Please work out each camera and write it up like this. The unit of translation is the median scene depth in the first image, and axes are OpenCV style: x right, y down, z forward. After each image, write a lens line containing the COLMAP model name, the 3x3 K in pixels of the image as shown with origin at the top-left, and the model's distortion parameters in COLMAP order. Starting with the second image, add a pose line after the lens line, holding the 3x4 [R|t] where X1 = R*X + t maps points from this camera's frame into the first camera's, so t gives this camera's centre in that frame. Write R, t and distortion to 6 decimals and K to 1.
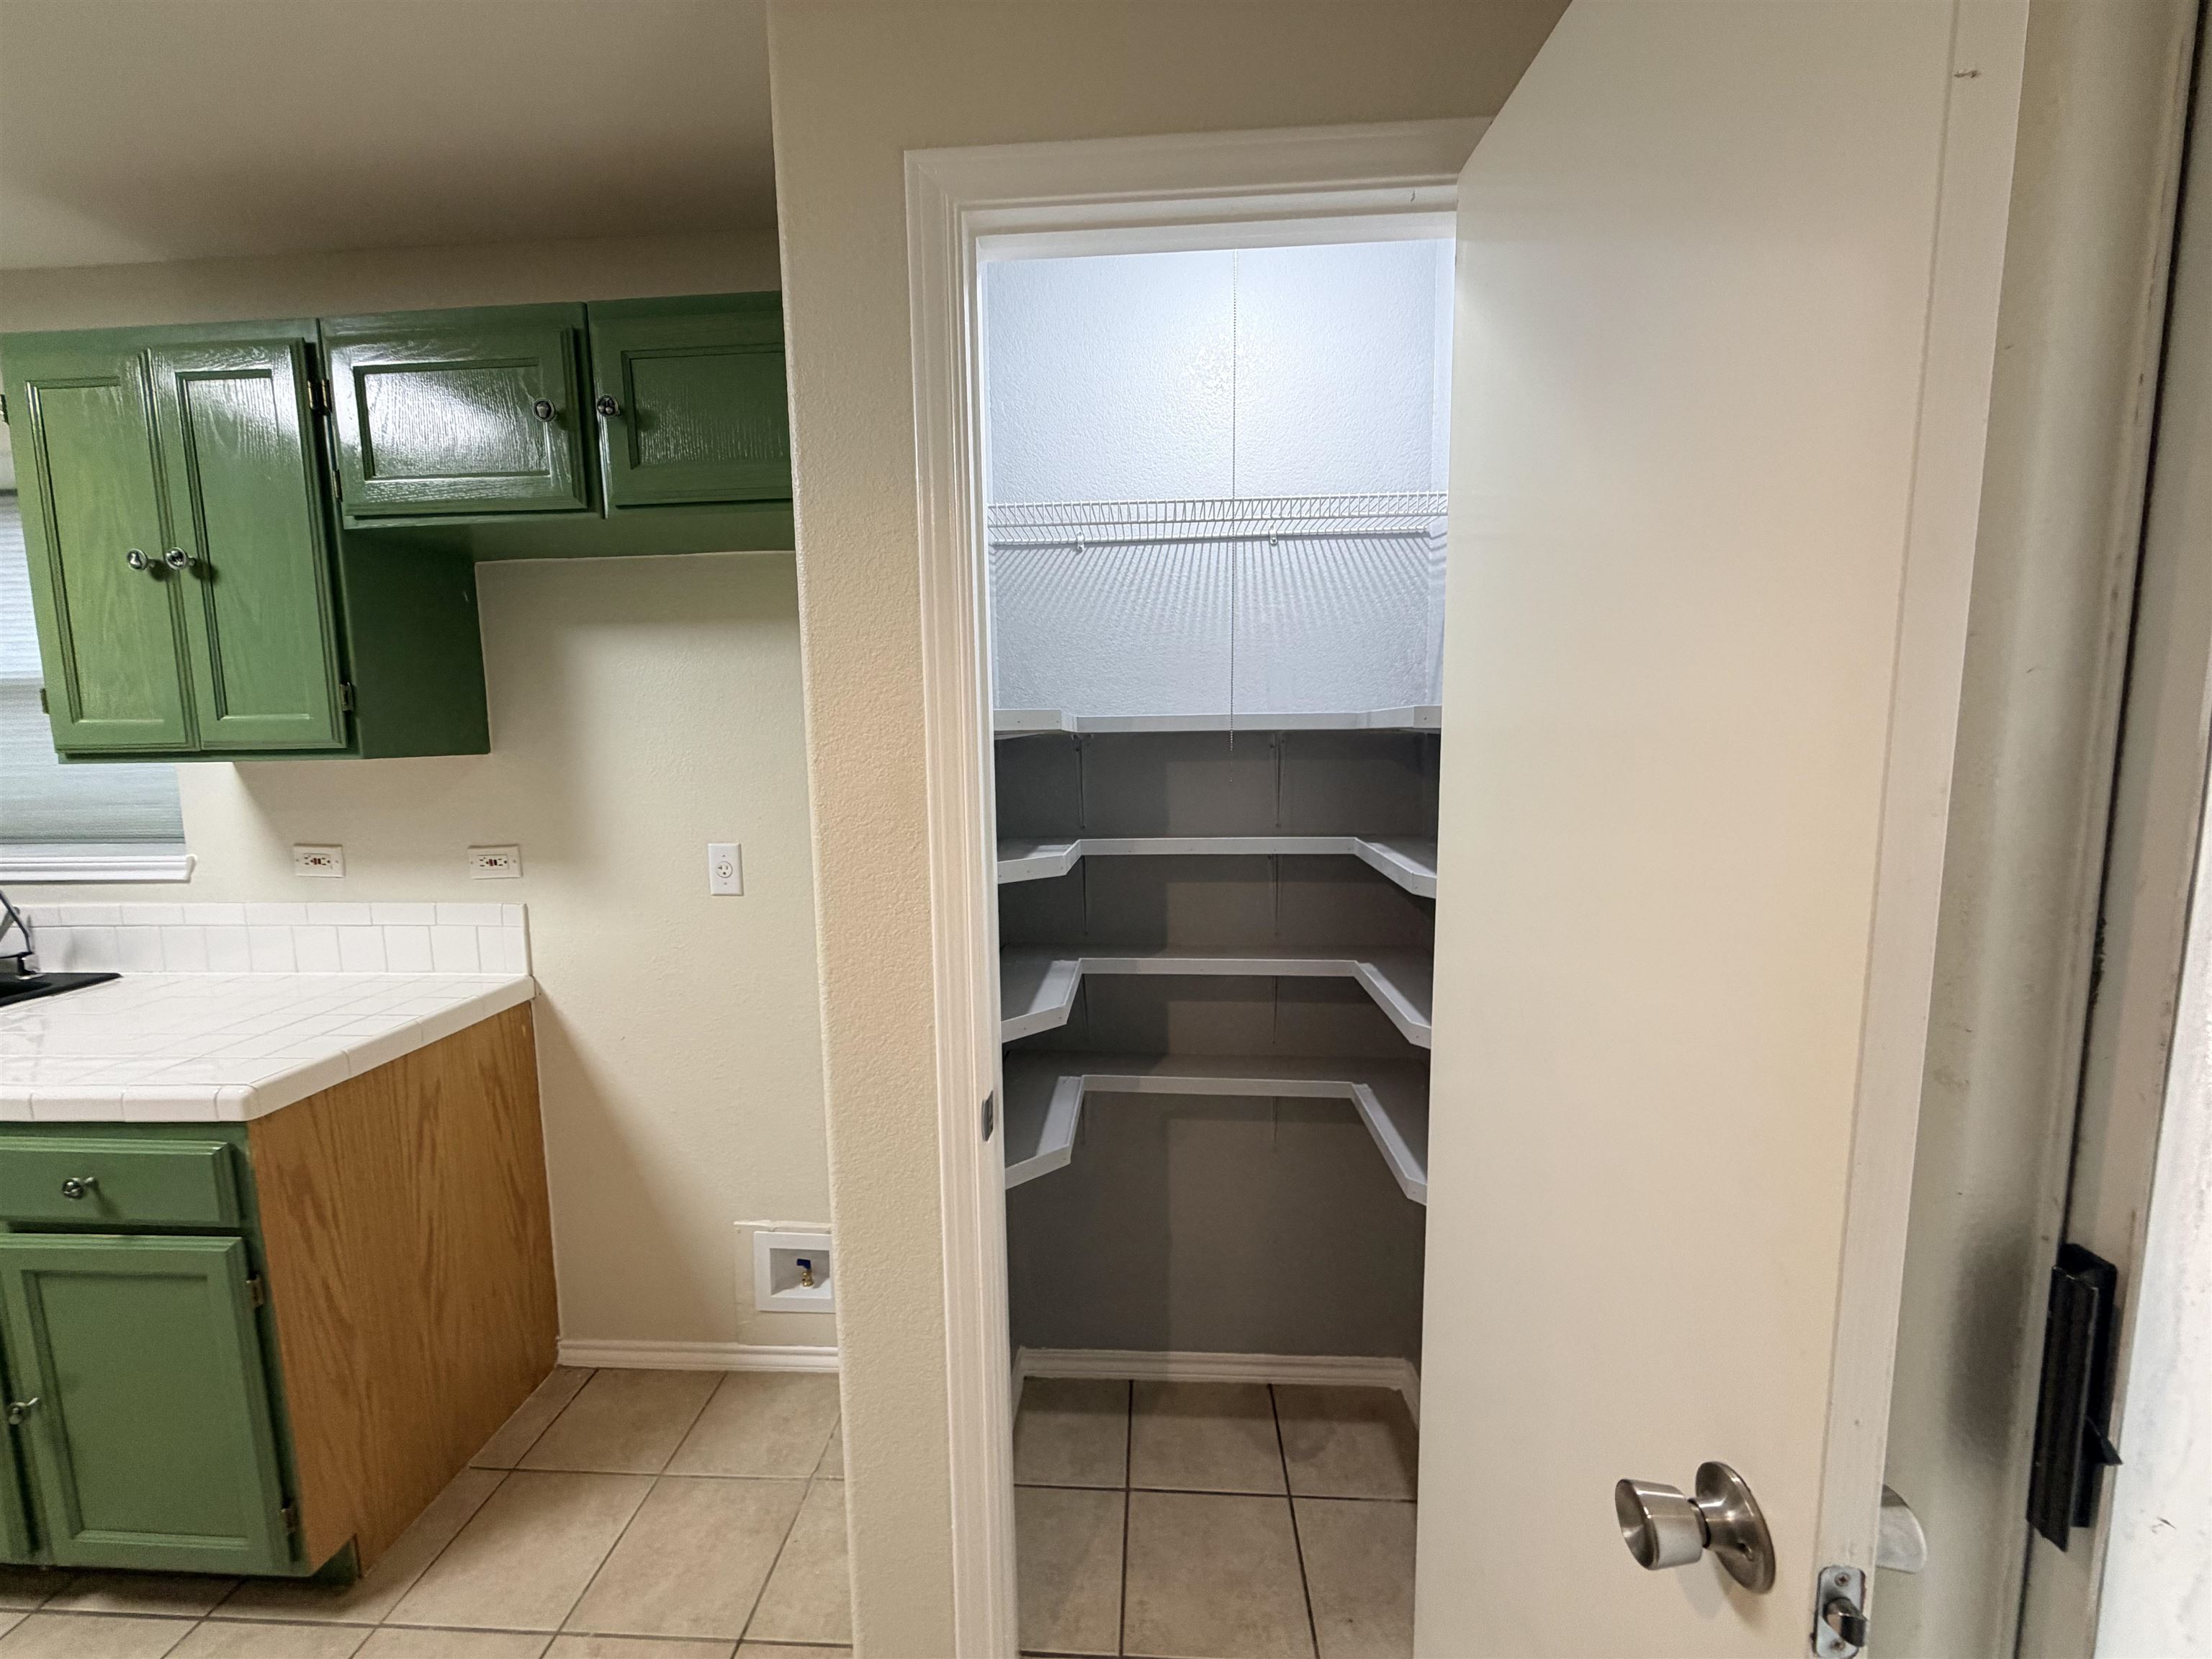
lens RADIAL K [[882.7, 0, 1099.8], [0, 882.7, 826.5], [0, 0, 1]] dist [0.000117, 0.000116]
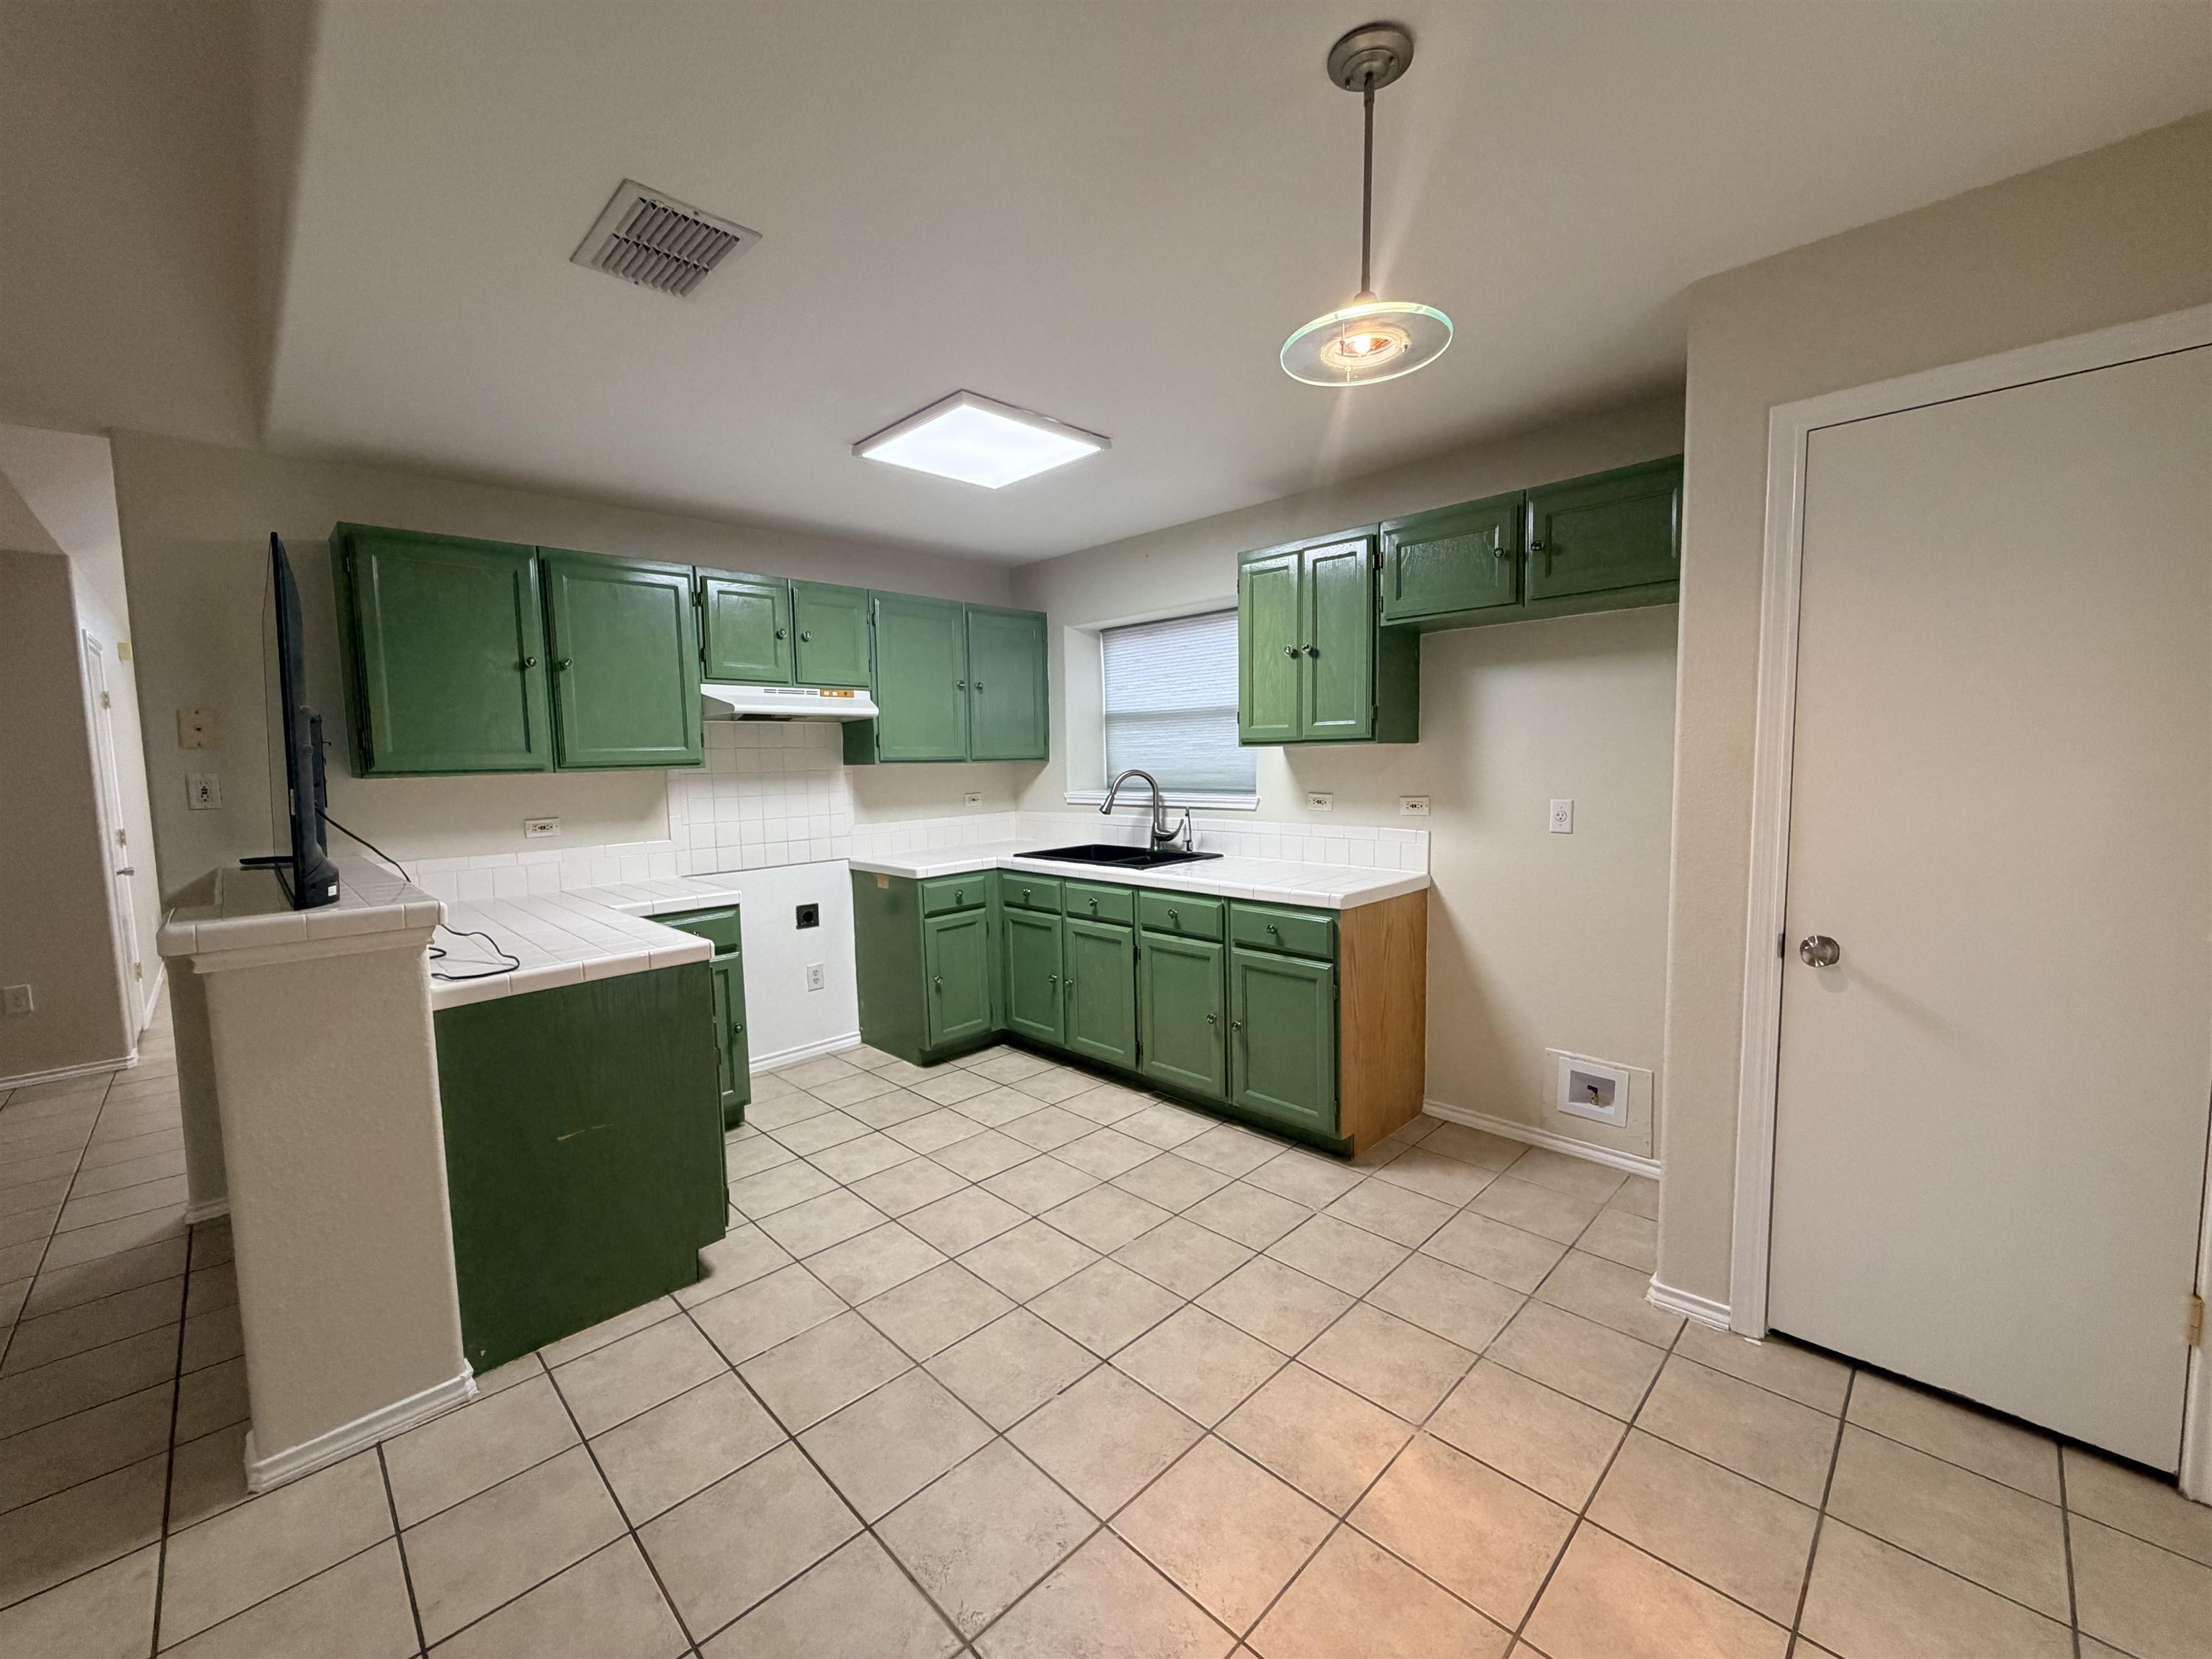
lens RADIAL K [[882.7, 0, 1099.8], [0, 882.7, 826.5], [0, 0, 1]] dist [0.000117, 0.000116]
pose [[0.743240, 0.056952, -0.666596, 0.012530], [-0.068800, 0.997594, 0.008521, 0.132437], [0.665478, 0.039529, 0.745370, -0.853802]]
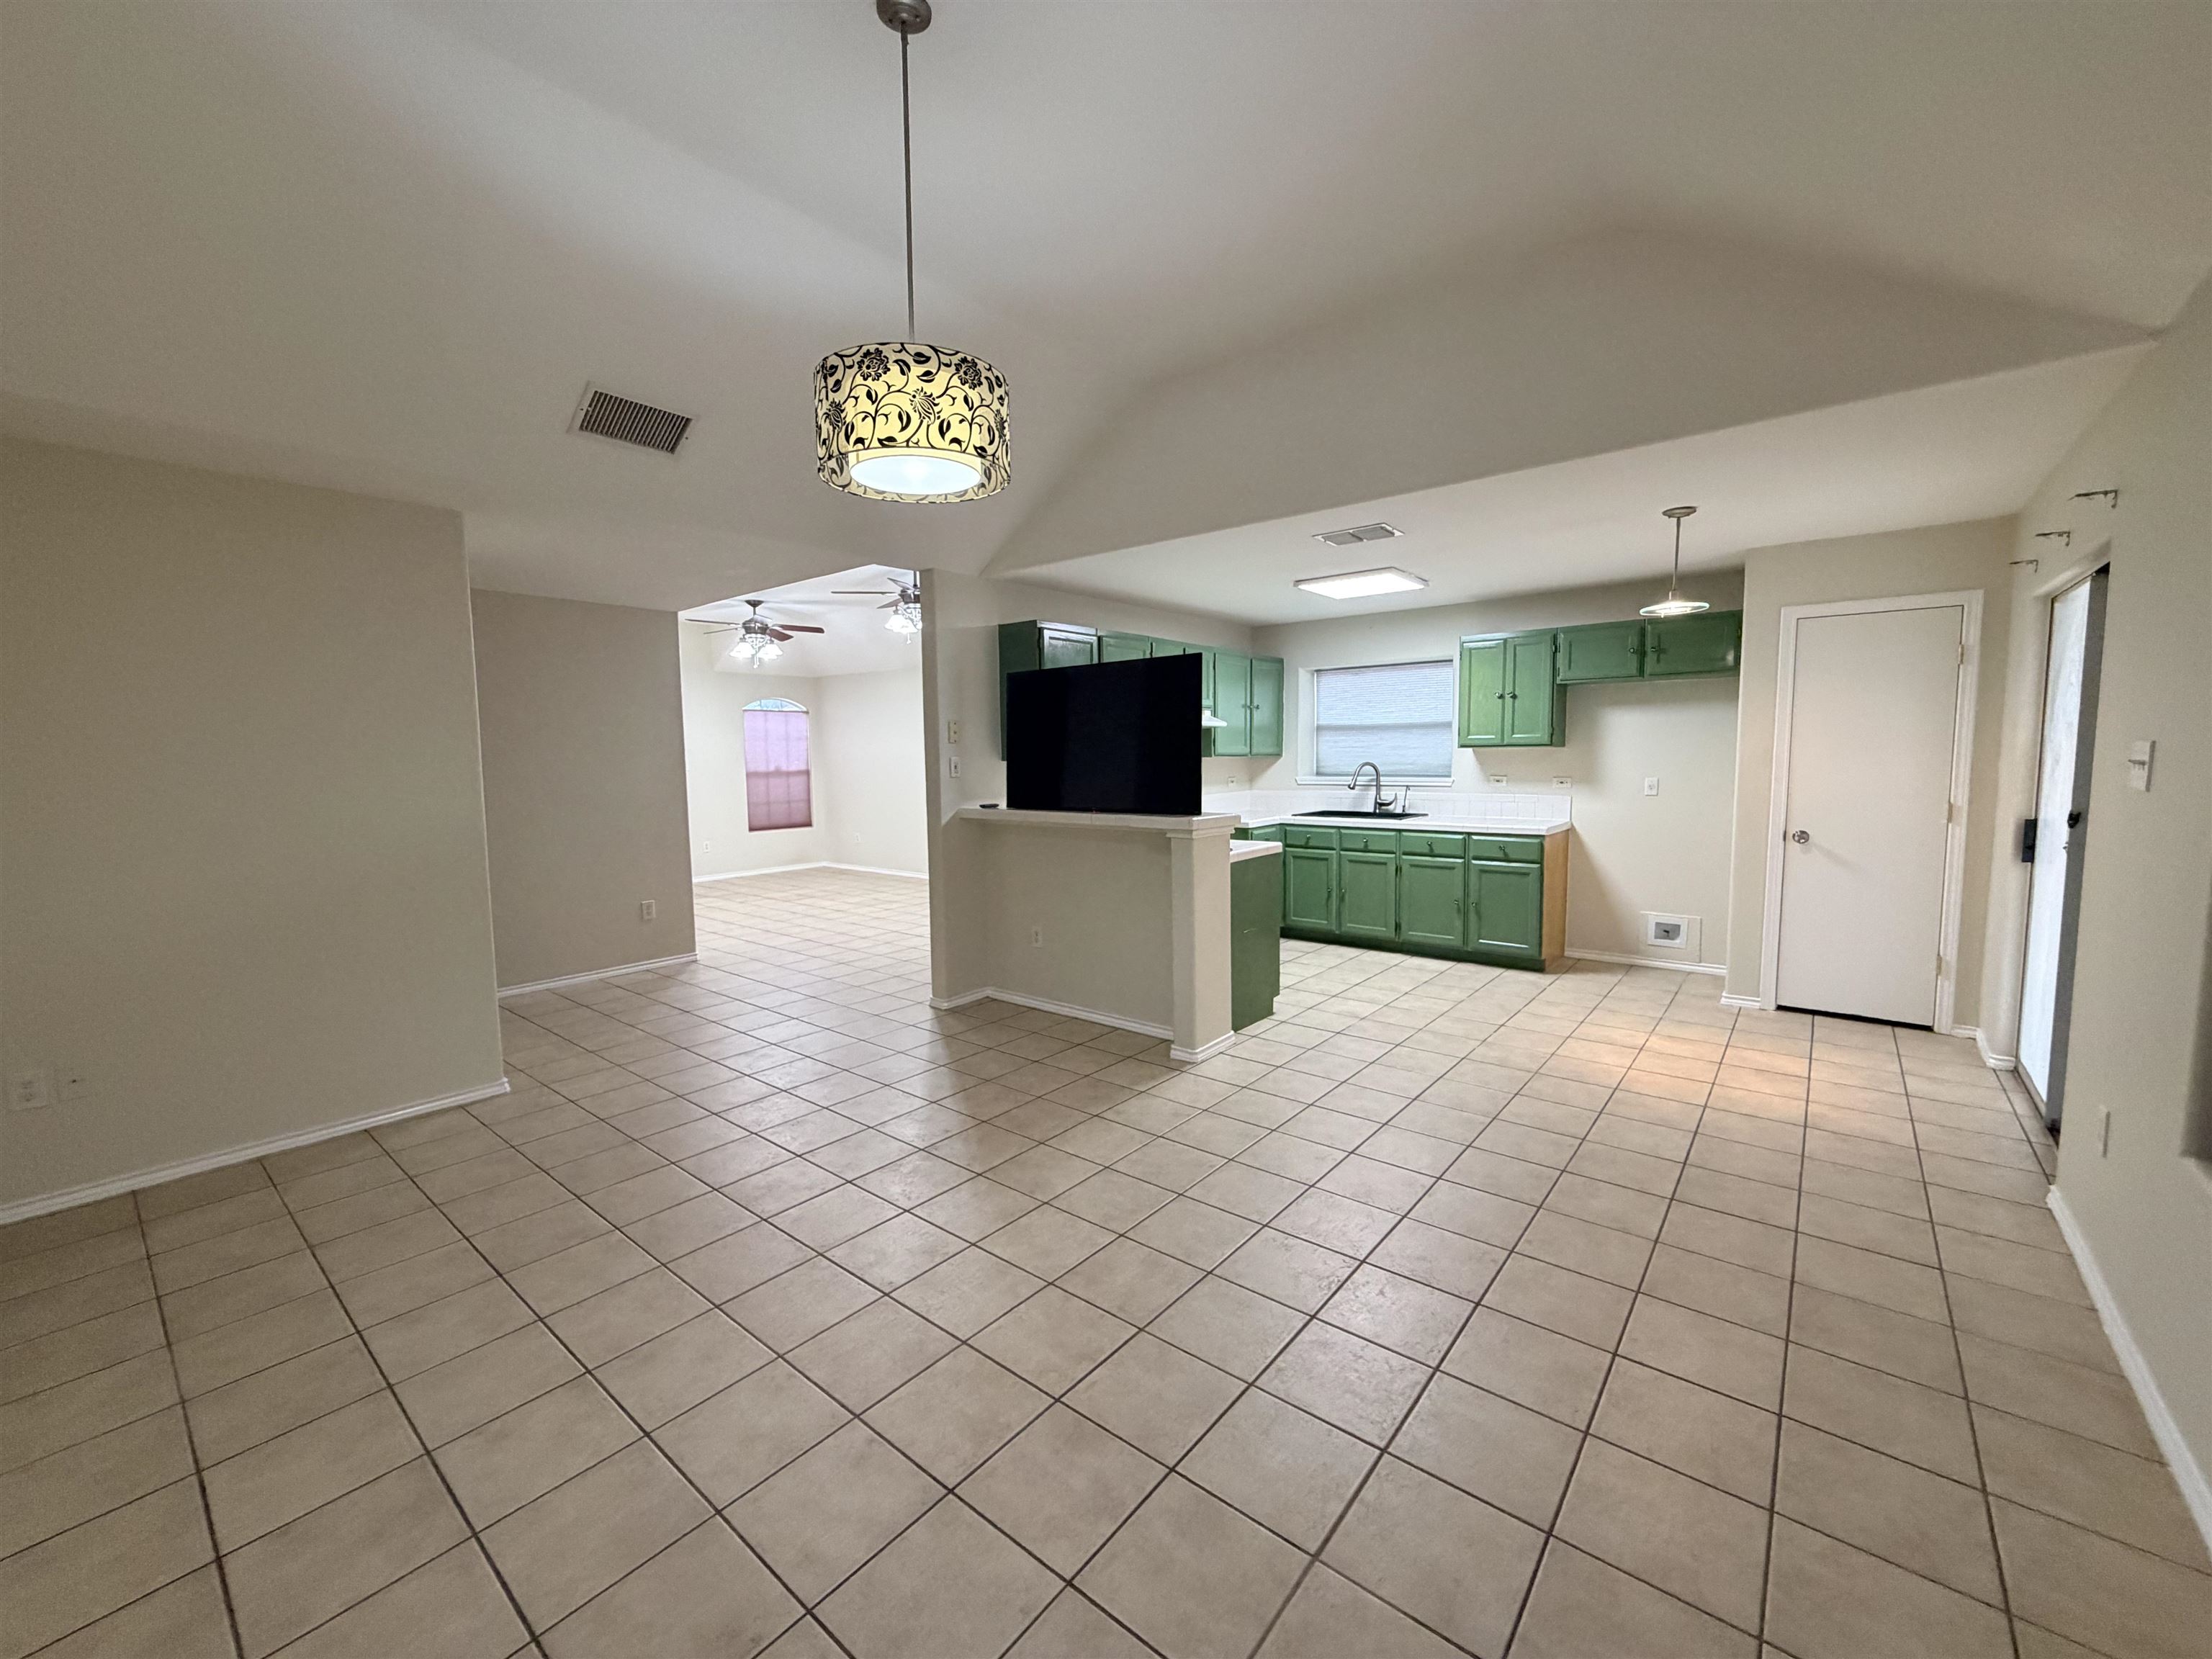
lens RADIAL K [[882.7, 0, 1099.8], [0, 882.7, 826.5], [0, 0, 1]] dist [0.000117, 0.000116]
pose [[0.806686, 0.057382, -0.588188, -0.205822], [-0.069904, 0.997553, 0.001447, 0.369206], [0.586832, 0.039949, 0.808723, -2.974482]]
